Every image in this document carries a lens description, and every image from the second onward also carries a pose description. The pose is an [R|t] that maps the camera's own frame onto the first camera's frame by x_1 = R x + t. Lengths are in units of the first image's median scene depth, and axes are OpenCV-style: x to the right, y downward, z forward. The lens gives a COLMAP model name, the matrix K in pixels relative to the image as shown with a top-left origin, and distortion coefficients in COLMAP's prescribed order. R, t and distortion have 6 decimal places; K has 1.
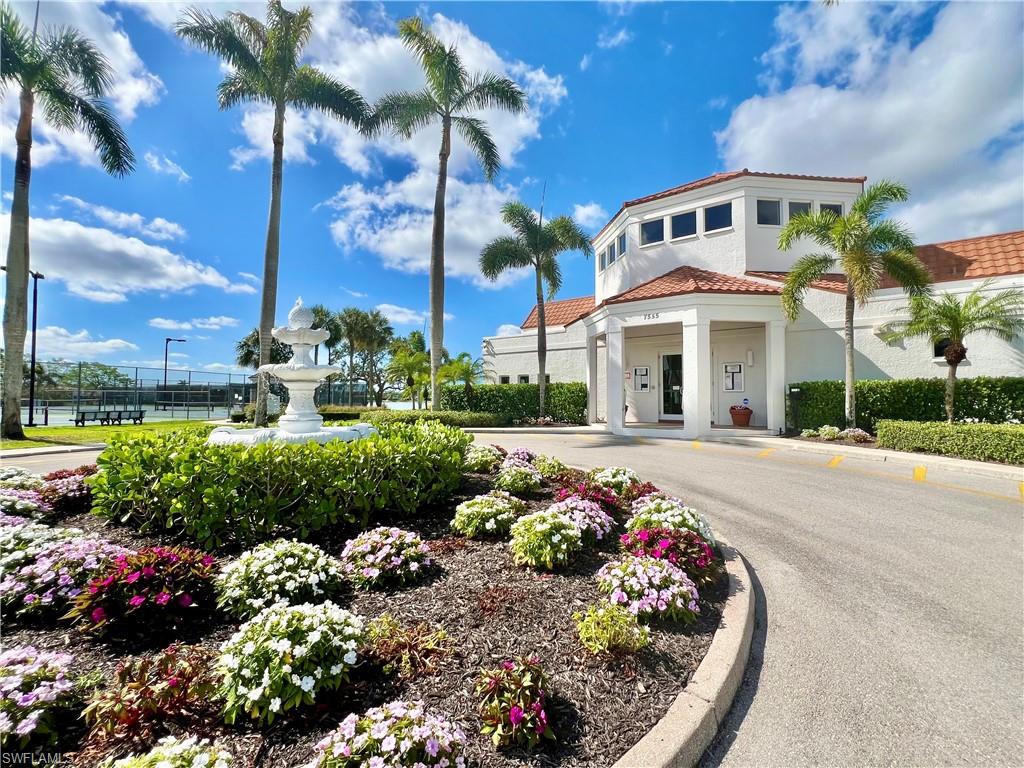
lens RADIAL K [[465.2, 0, 516.4], [0, 465.2, 383.6], [0, 0, 1]] dist [-0.017338, -0.000610]
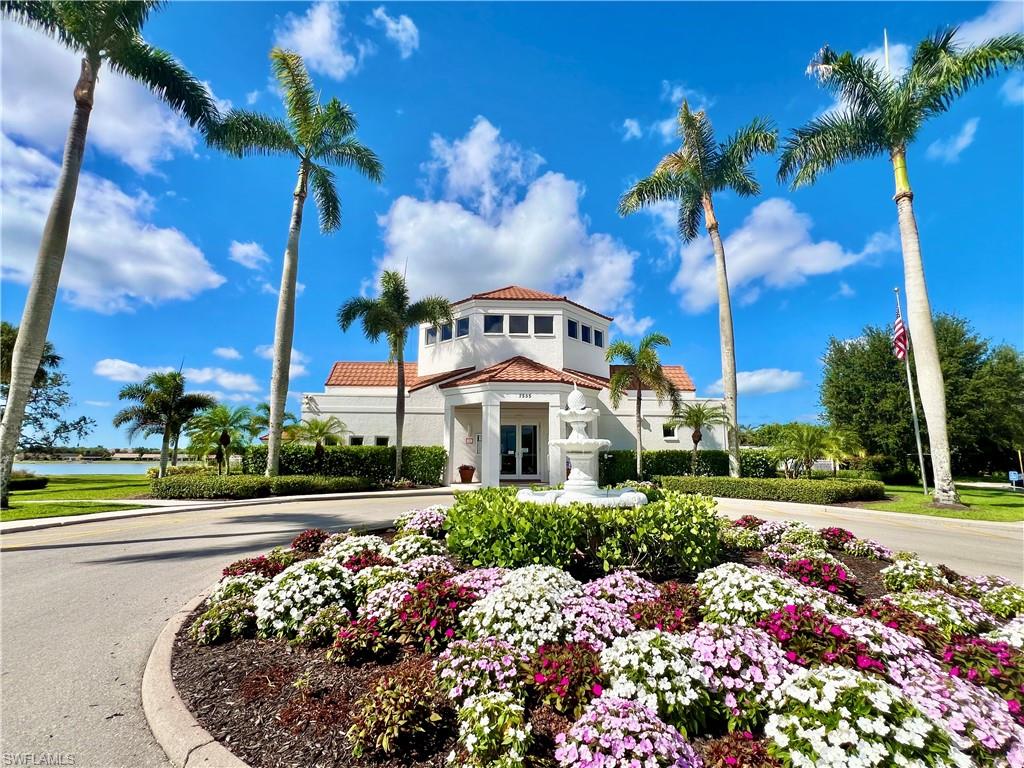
lens RADIAL K [[465.2, 0, 510.6], [0, 465.2, 380.1], [0, 0, 1]] dist [-0.017338, -0.000610]
pose [[0.752769, 0.111857, 0.648711, -0.451320], [-0.023850, 0.989445, -0.142934, -0.004267], [-0.657852, 0.092125, 0.747492, 0.060811]]
